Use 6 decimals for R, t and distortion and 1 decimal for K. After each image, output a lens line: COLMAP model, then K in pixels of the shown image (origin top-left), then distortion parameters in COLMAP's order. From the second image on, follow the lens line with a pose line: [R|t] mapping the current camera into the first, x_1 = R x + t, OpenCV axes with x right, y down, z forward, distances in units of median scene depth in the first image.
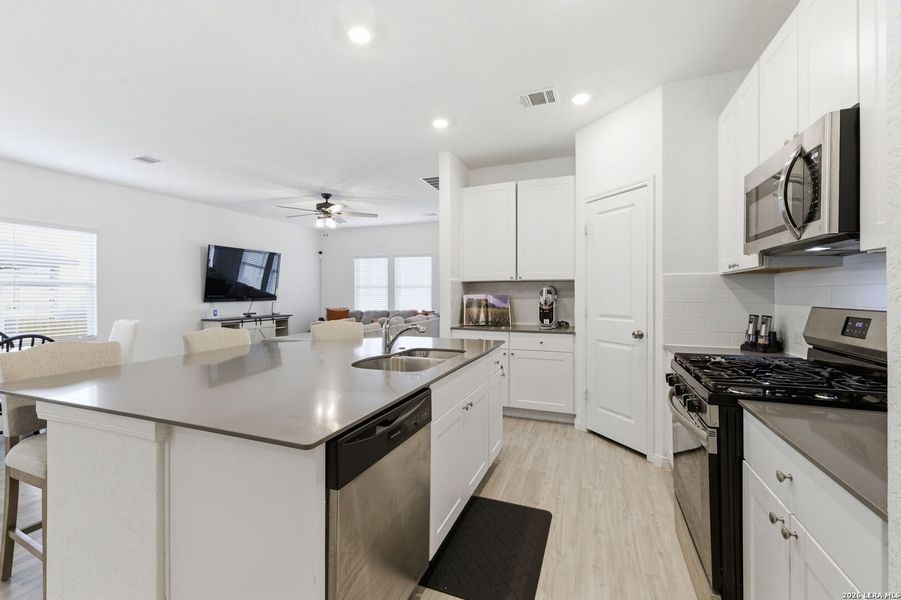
lens RADIAL K [[378.5, 0, 451.9], [0, 378.5, 292.0], [0, 0, 1]] dist [0.001156, -0.000175]
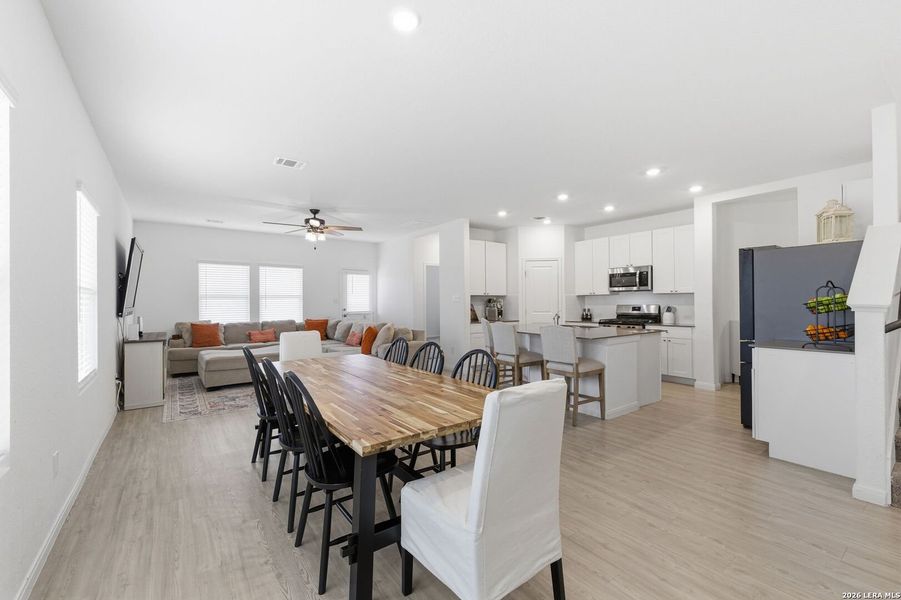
lens RADIAL K [[378.5, 0, 451.9], [0, 378.5, 292.0], [0, 0, 1]] dist [0.001156, -0.000175]
pose [[0.528135, 0.021116, 0.848898, -1.395380], [0.003116, 0.999636, -0.026804, 0.001014], [-0.849155, 0.016801, 0.527877, 0.165947]]
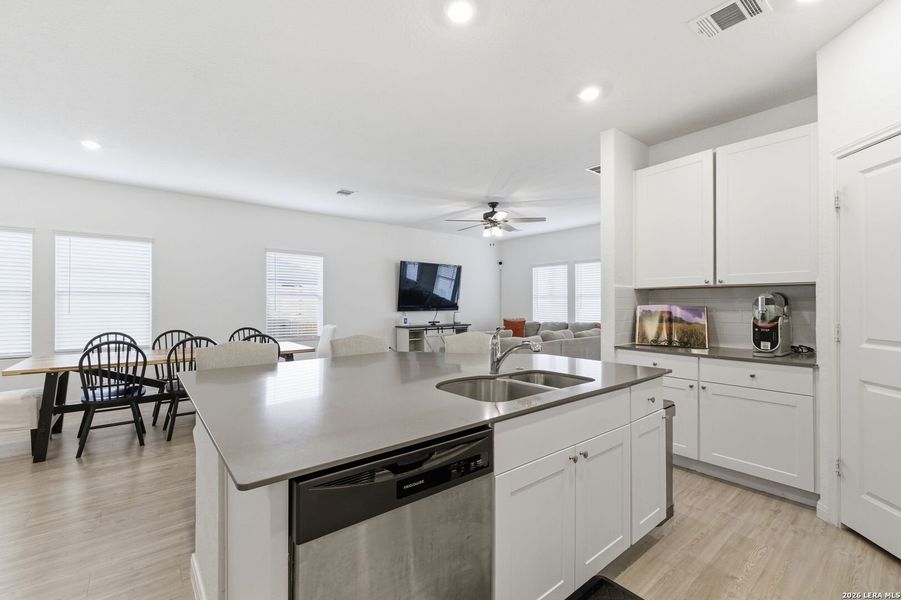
lens RADIAL K [[383.8, 0, 450.5], [0, 383.8, 300.0], [0, 0, 1]] dist [0.001416, 0.000070]
pose [[0.866870, -0.003122, -0.498525, 0.094561], [-0.000324, 0.999977, -0.006826, 0.001609], [0.498535, 0.006079, 0.866849, 0.109030]]
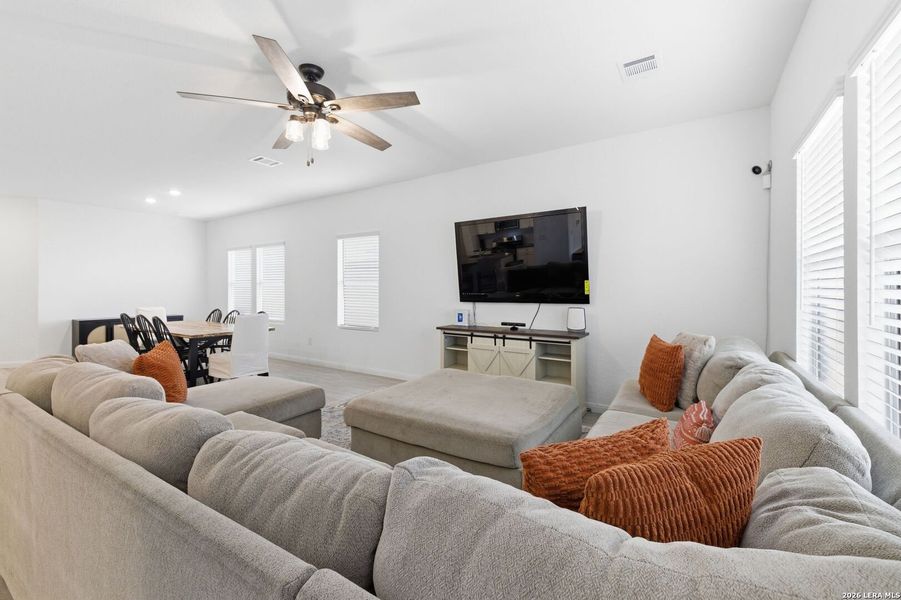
lens RADIAL K [[378.5, 0, 451.9], [0, 378.5, 292.0], [0, 0, 1]] dist [0.001156, -0.000175]
pose [[-0.202395, 0.004637, -0.979293, 0.097978], [0.004310, 0.999983, 0.003844, 0.007715], [0.979294, -0.003443, -0.202412, 1.677545]]
